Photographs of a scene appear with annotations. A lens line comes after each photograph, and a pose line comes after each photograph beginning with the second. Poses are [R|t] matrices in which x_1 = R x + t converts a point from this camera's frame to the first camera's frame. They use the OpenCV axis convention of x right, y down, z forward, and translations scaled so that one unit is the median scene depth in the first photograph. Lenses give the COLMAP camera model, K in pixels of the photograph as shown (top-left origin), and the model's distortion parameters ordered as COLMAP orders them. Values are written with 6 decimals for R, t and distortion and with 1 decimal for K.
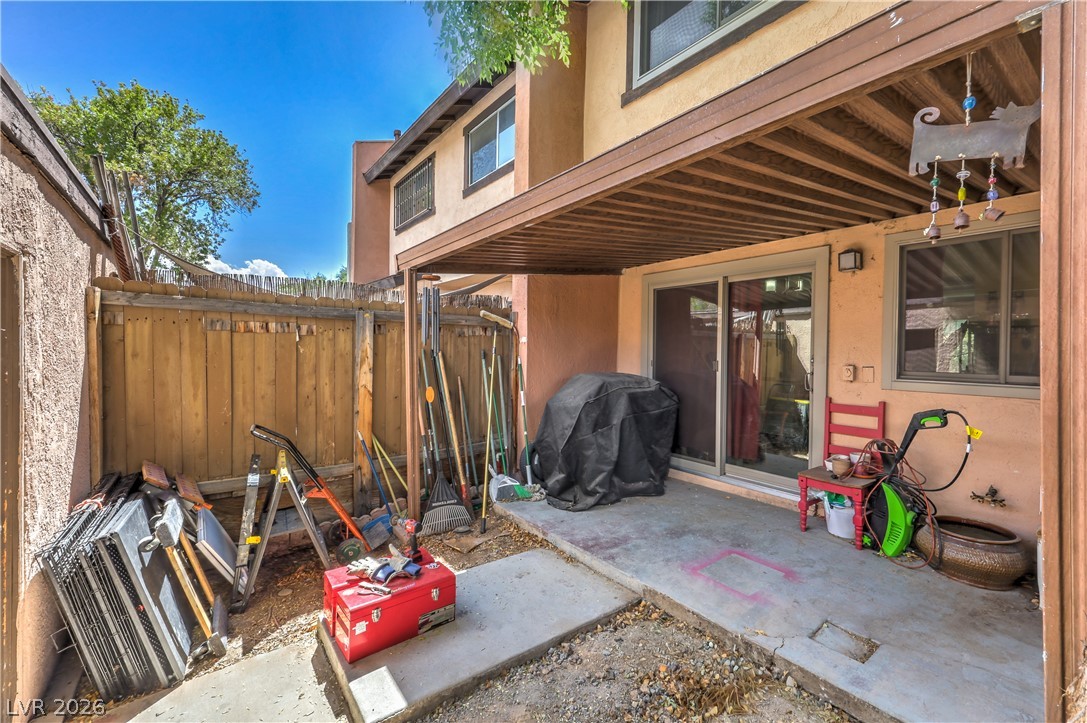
lens RADIAL K [[448.6, 0, 553.6], [0, 448.6, 352.4], [0, 0, 1]] dist [0.011037, 0.000287]
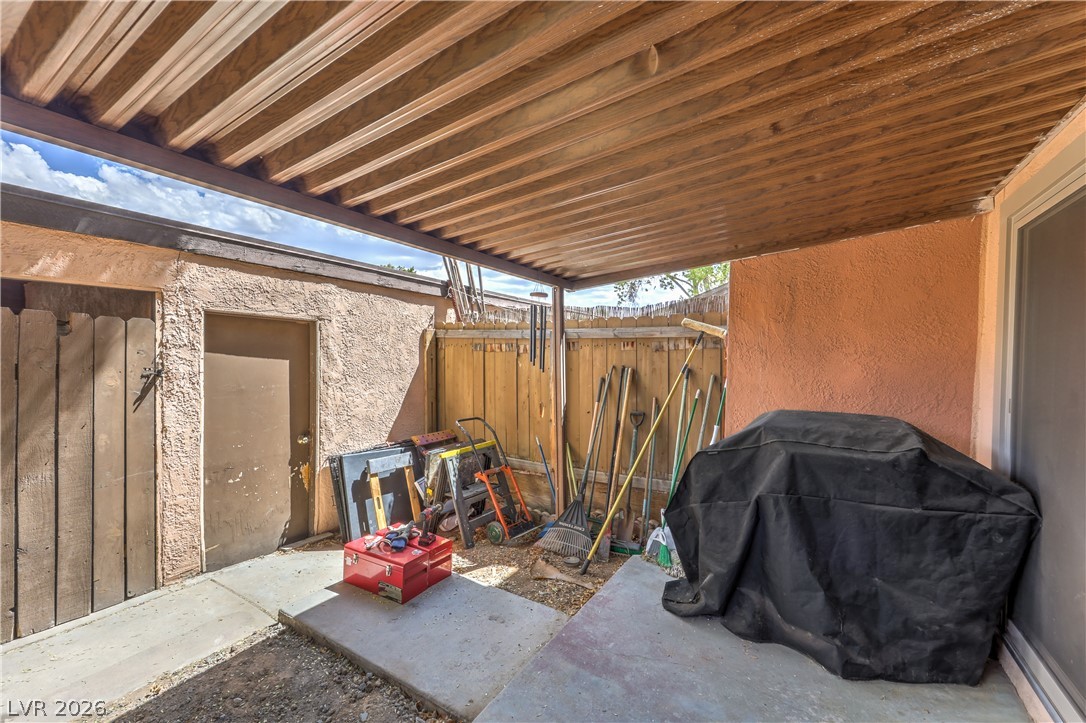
lens RADIAL K [[448.2, 0, 544.0], [0, 448.2, 363.9], [0, 0, 1]] dist [0.011037, 0.000287]
pose [[0.361606, 0.009738, -0.932280, 0.640671], [-0.016425, 0.999857, 0.004074, -0.014201], [0.932186, 0.013839, 0.361715, 0.611951]]
